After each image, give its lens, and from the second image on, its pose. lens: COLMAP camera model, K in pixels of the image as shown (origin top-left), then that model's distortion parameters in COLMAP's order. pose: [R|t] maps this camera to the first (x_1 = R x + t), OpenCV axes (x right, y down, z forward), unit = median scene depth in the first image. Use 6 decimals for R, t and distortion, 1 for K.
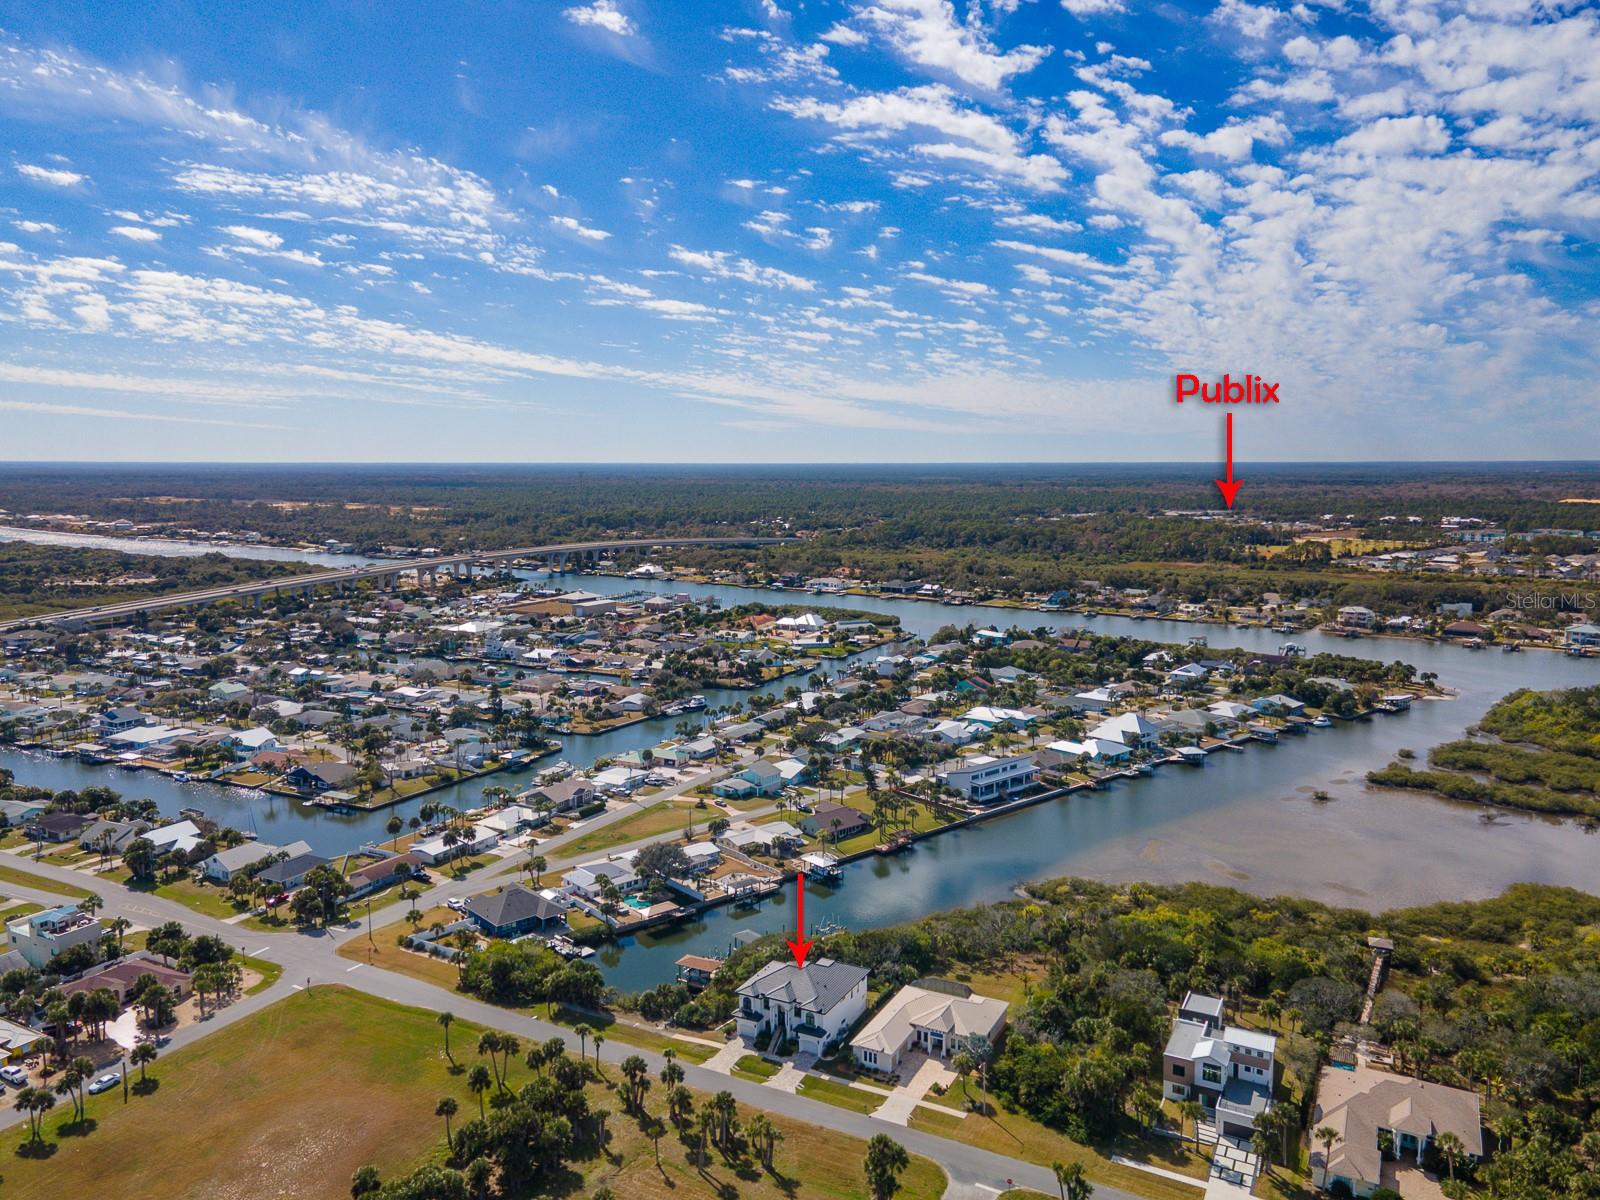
lens RADIAL K [[1137.5, 0, 790.3], [0, 1137.5, 592.1], [0, 0, 1]] dist [0.054945, -0.002266]
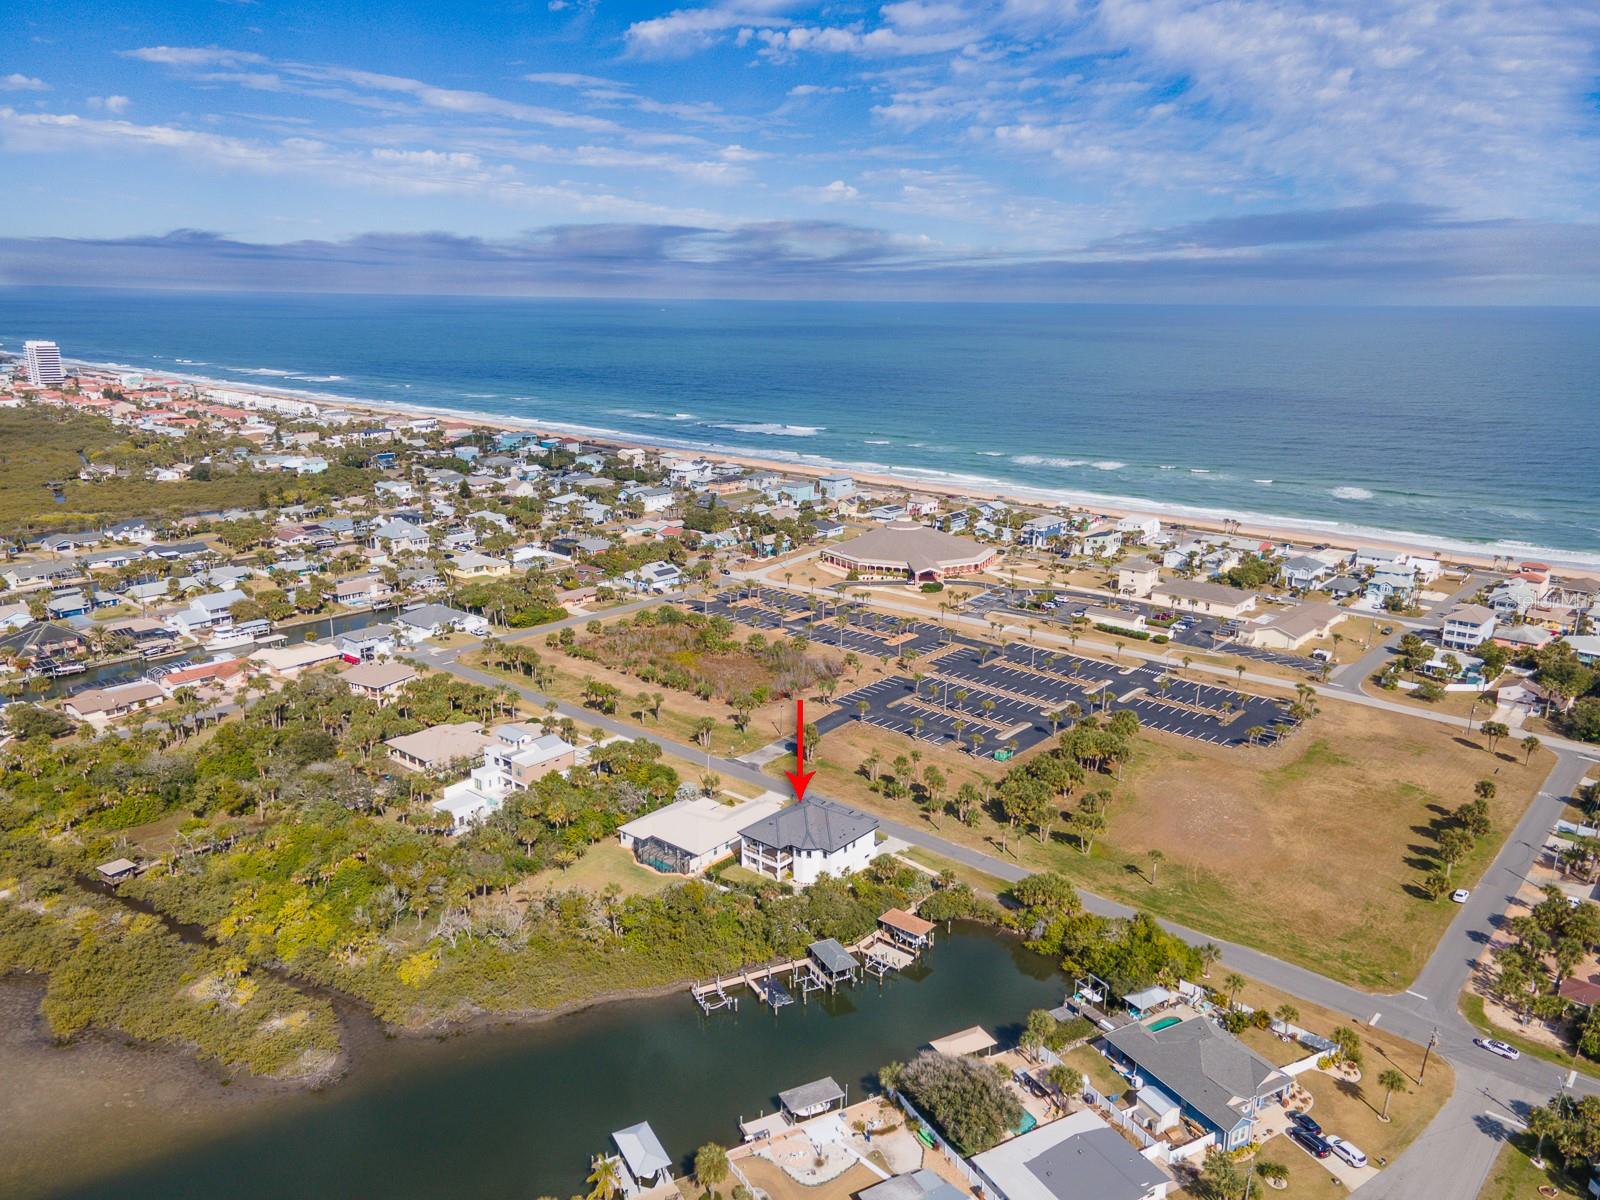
lens RADIAL K [[1137.5, 0, 790.3], [0, 1137.5, 592.1], [0, 0, 1]] dist [0.054945, -0.002266]
pose [[-0.971443, -0.074297, 0.225341, -0.148904], [0.009697, 0.936485, 0.350573, -0.186480], [-0.237075, 0.342747, -0.909022, 1.575310]]
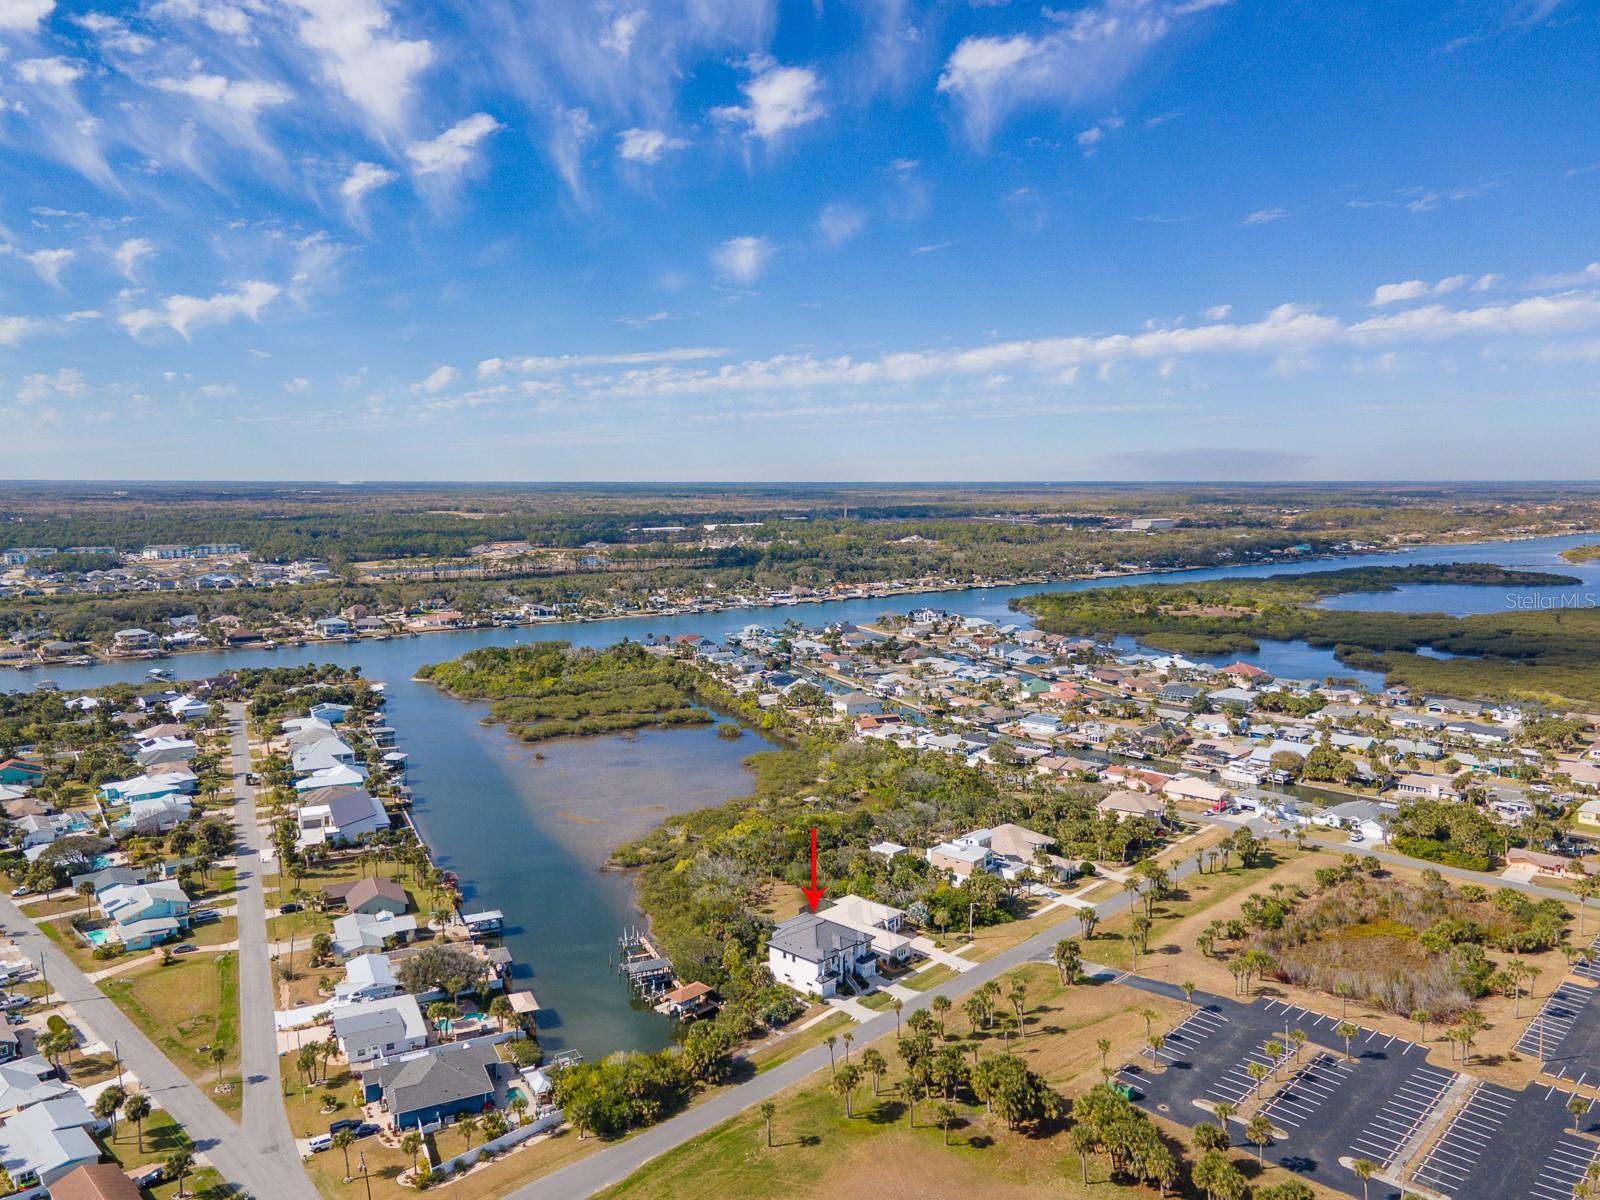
lens RADIAL K [[1137.5, 0, 790.3], [0, 1137.5, 592.1], [0, 0, 1]] dist [0.054945, -0.002266]
pose [[0.289753, -0.088534, 0.952998, -0.887500], [0.104043, 0.992725, 0.060591, -0.063612], [-0.951430, 0.081596, 0.296856, 0.549163]]
